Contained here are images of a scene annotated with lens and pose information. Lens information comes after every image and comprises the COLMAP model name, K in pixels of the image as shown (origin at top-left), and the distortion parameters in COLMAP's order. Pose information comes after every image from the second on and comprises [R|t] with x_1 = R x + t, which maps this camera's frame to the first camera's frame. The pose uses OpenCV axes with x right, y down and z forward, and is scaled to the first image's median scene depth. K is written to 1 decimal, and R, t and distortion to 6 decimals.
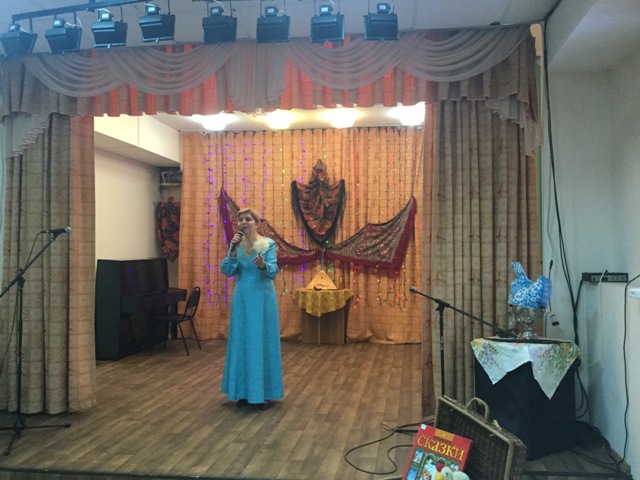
lens RADIAL K [[581.0, 0, 315.3], [0, 581.0, 240.5], [0, 0, 1]] dist [0.091041, 0.000000]
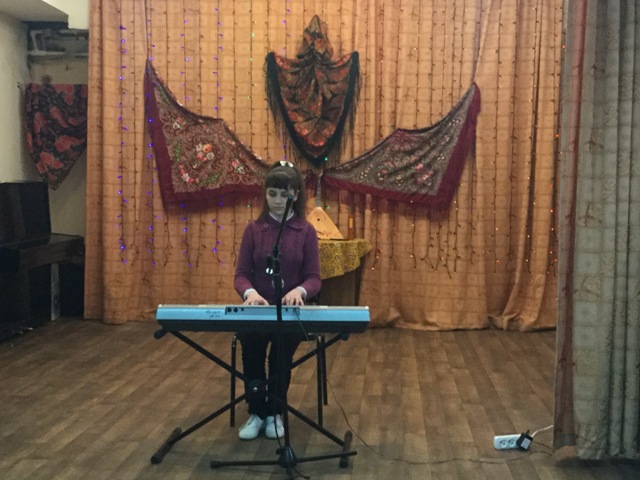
lens RADIAL K [[936.8, 0, 315.1], [0, 936.8, 238.7], [0, 0, 1]] dist [0.106696, 0.000000]
pose [[0.996354, 0.010301, 0.084688, -0.072294], [-0.016600, 0.997120, 0.074007, 0.012942], [-0.083682, -0.075143, 0.993655, 0.051846]]
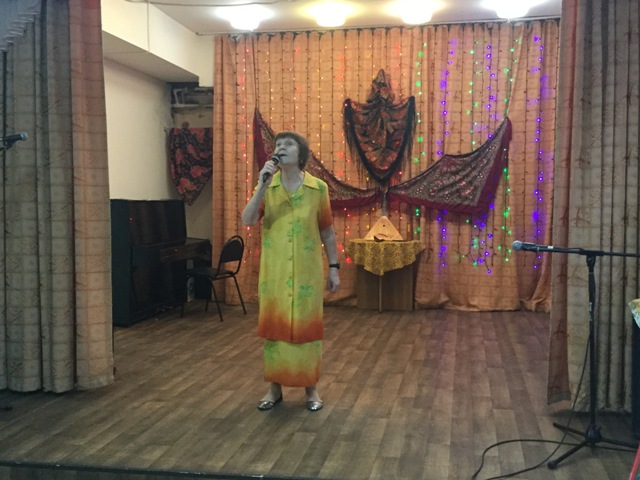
lens RADIAL K [[714.7, 0, 317.5], [0, 714.7, 239.0], [0, 0, 1]] dist [0.117364, 0.000000]
pose [[0.999297, 0.004135, -0.037256, -0.041094], [-0.001554, 0.997613, 0.069041, 0.016307], [0.037452, -0.068934, 0.996918, 0.048601]]
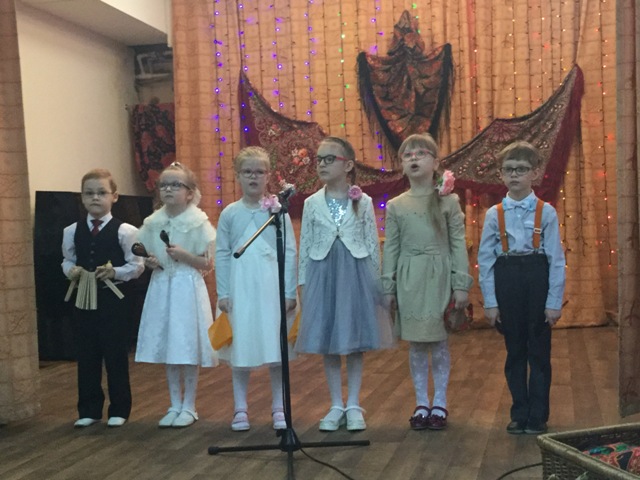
lens RADIAL K [[936.8, 0, 317.5], [0, 936.8, 241.8], [0, 0, 1]] dist [0.106696, 0.000000]
pose [[0.995872, -0.034378, -0.084011, -0.008941], [0.036759, 0.998960, 0.026963, 0.059283], [0.082997, -0.029940, 0.996100, 0.068493]]
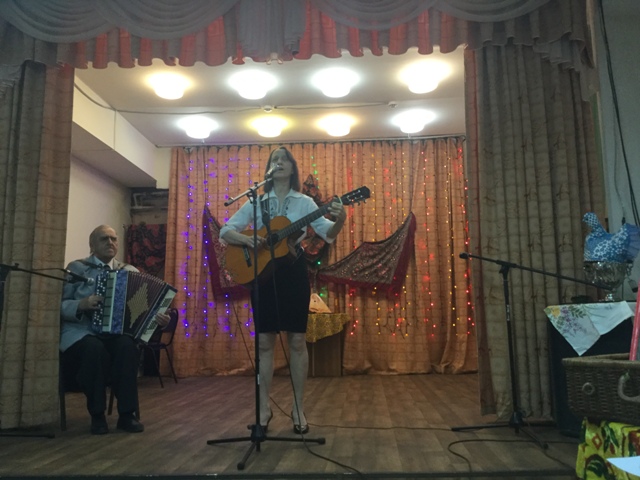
lens RADIAL K [[581.0, 0, 316.5], [0, 581.0, 238.4], [0, 0, 1]] dist [0.091041, 0.000000]
pose [[0.996850, 0.001083, 0.079308, -0.057694], [0.009860, 0.990458, -0.137462, 0.091404], [-0.078701, 0.137811, 0.987327, 0.096064]]
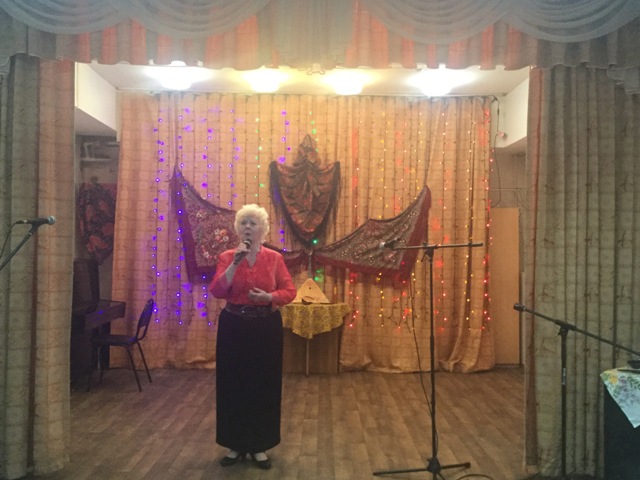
lens RADIAL K [[733.5, 0, 318.2], [0, 733.5, 239.8], [0, 0, 1]] dist [0.100766, 0.000000]
pose [[0.987228, 0.018759, 0.158208, -0.133343], [-0.019030, 0.999819, 0.000202, -0.000275], [-0.158176, -0.003210, 0.987406, 0.036024]]
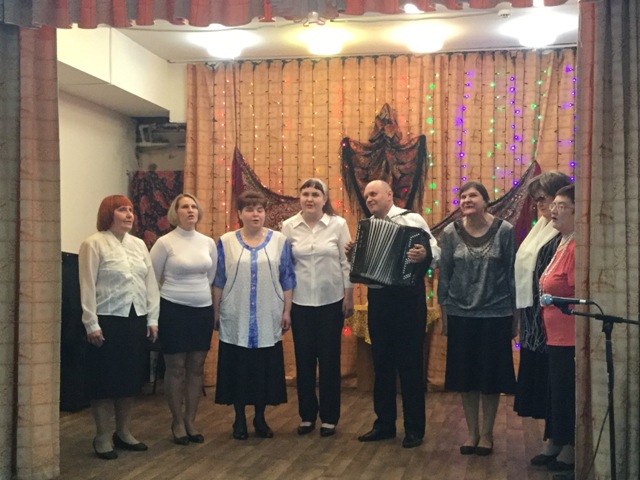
lens RADIAL K [[904.1, 0, 315.8], [0, 904.1, 240.9], [0, 0, 1]] dist [0.107557, 0.000000]
pose [[0.999140, 0.005625, -0.041082, -0.028729], [-0.005757, 0.999979, -0.003096, 0.014791], [0.041064, 0.003329, 0.999151, 0.004278]]
